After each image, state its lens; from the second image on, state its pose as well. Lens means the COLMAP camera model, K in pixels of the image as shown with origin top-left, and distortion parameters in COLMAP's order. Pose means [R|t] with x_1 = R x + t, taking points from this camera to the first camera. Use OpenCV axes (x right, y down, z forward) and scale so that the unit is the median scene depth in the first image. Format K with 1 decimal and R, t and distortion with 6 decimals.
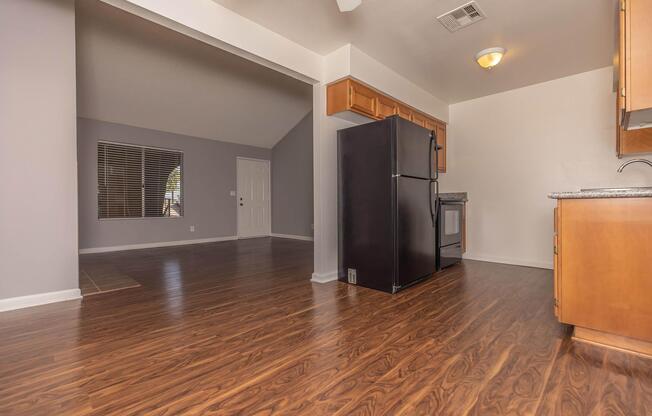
lens RADIAL K [[300.6, 0, 327.6], [0, 300.6, 207.3], [0, 0, 1]] dist [-0.000823, -0.000368]
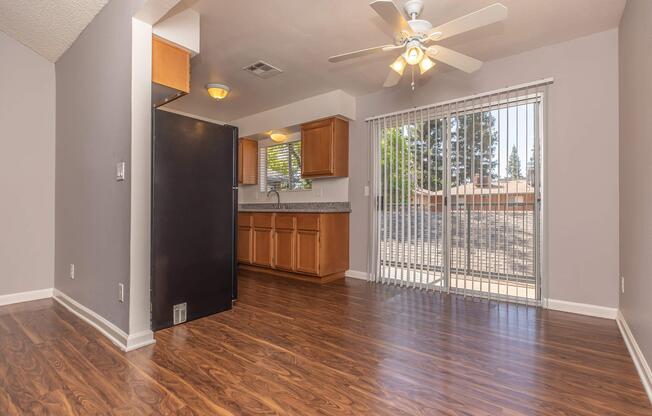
lens RADIAL K [[300.6, 0, 326.6], [0, 300.6, 209.2], [0, 0, 1]] dist [-0.000823, -0.000368]
pose [[-0.108629, 0.004793, 0.994071, -1.099568], [0.003317, 0.999985, -0.004459, -0.053478], [-0.994077, 0.002813, -0.108644, 1.062403]]
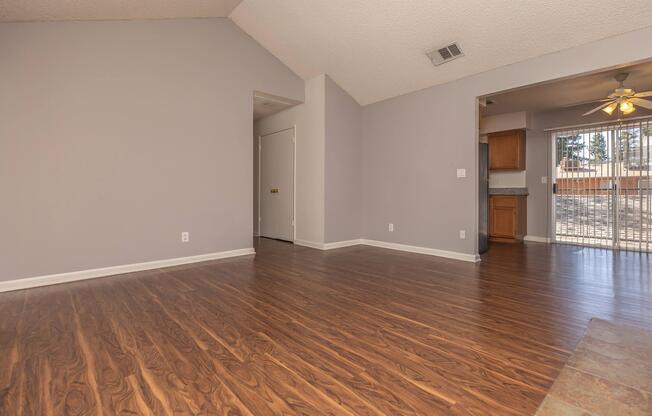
lens RADIAL K [[300.6, 0, 335.6], [0, 300.6, 191.4], [0, 0, 1]] dist [-0.000823, -0.000368]
pose [[0.043347, 0.010971, 0.999000, -2.092450], [0.000522, 0.999939, -0.011004, -0.043151], [-0.999060, 0.000998, 0.043338, 2.465336]]
